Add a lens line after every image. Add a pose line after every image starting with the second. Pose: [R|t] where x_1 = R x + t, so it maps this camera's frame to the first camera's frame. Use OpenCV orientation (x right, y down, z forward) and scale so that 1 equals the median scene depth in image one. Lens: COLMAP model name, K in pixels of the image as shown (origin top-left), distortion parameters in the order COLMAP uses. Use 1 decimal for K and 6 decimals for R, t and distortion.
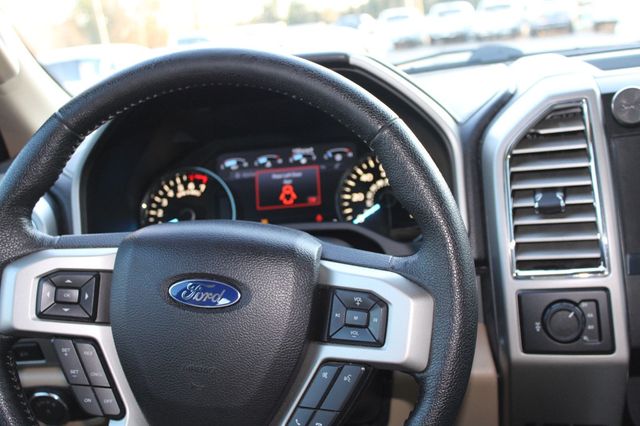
lens RADIAL K [[717.6, 0, 320.0], [0, 717.6, 213.0], [0, 0, 1]] dist [-0.084356, 0.009051]
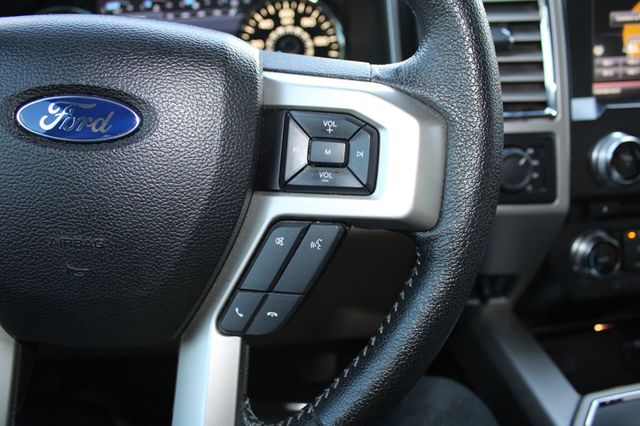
lens RADIAL K [[512.7, 0, 321.1], [0, 512.7, 223.1], [0, 0, 1]] dist [-0.184557, 0.128240]
pose [[0.963160, -0.043024, 0.265463, -0.065271], [-0.013201, 0.978366, 0.206460, 0.092233], [-0.268603, -0.202358, 0.941756, 0.448174]]
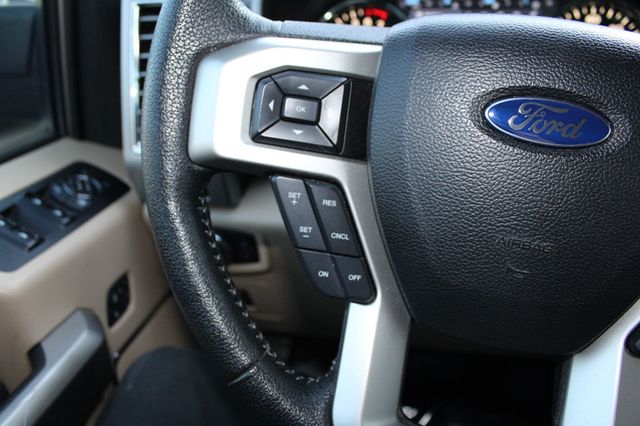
lens RADIAL K [[512.7, 0, 321.1], [0, 512.7, 223.1], [0, 0, 1]] dist [-0.184557, 0.128240]
pose [[0.995538, 0.088068, -0.033882, -0.274490], [-0.078027, 0.970233, 0.229257, 0.095776], [0.053064, -0.225591, 0.972776, 0.472851]]
